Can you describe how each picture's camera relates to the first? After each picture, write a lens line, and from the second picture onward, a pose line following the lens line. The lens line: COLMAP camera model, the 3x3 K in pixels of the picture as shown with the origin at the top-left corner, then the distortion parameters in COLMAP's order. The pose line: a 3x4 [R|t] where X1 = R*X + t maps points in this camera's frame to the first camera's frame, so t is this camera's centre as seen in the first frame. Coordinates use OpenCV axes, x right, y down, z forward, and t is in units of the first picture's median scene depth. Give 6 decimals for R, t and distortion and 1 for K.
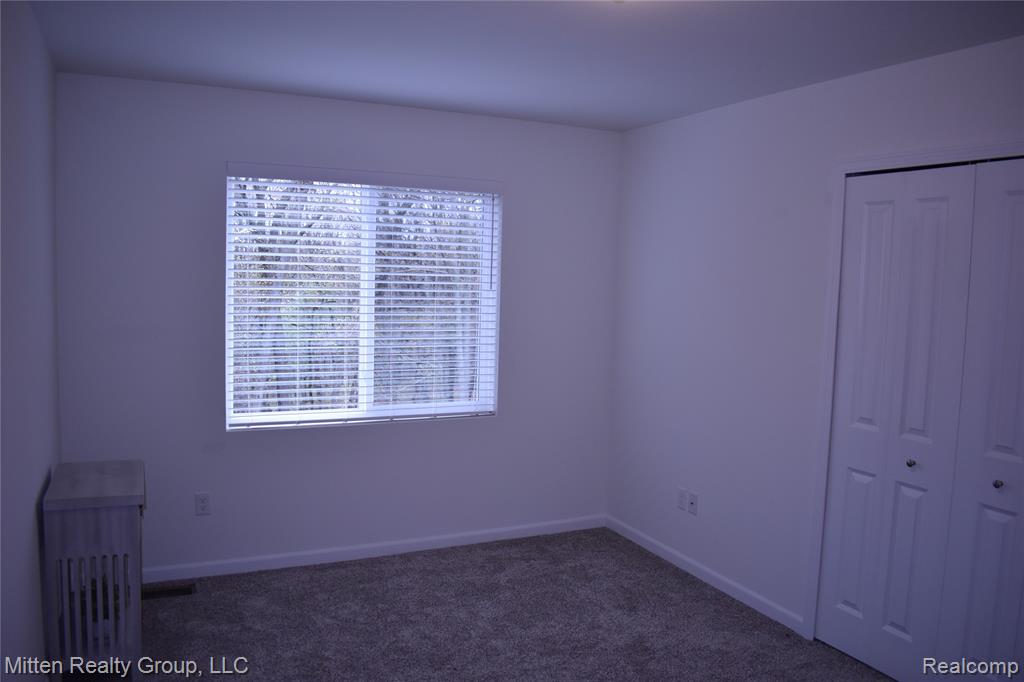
lens RADIAL K [[800.6, 0, 512.0], [0, 800.6, 341.0], [0, 0, 1]] dist [-0.091632, 0.009361]
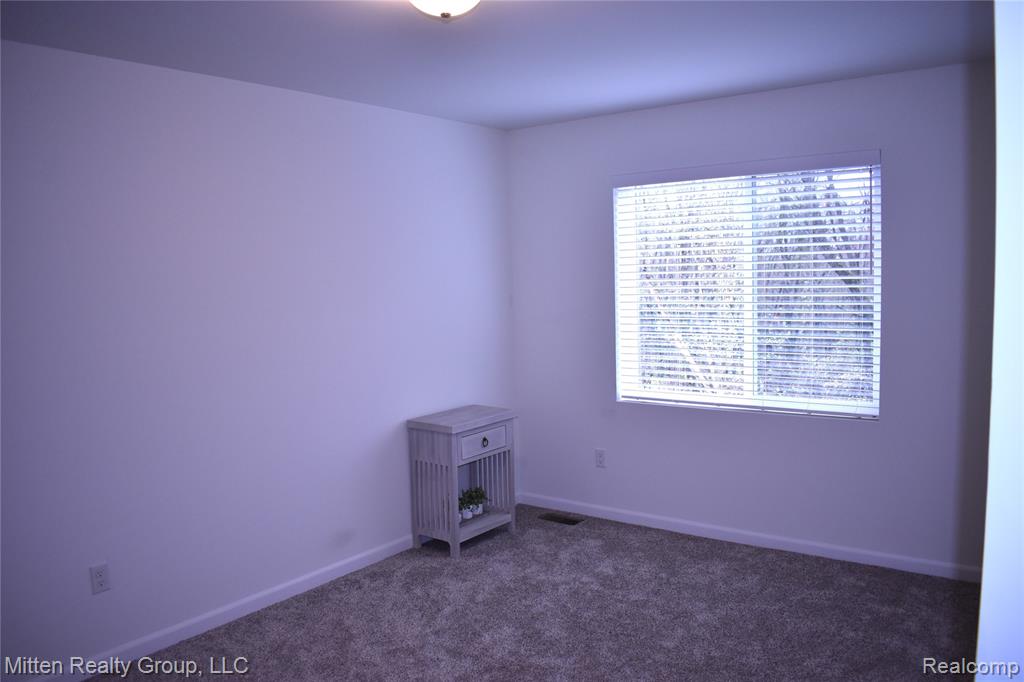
lens RADIAL K [[800.6, 0, 512.0], [0, 800.6, 341.0], [0, 0, 1]] dist [-0.091632, 0.009361]
pose [[0.454195, 0.041390, -0.889940, 0.591380], [-0.029939, 0.999065, 0.031186, -0.008595], [0.890399, 0.012480, 0.455010, 0.281693]]
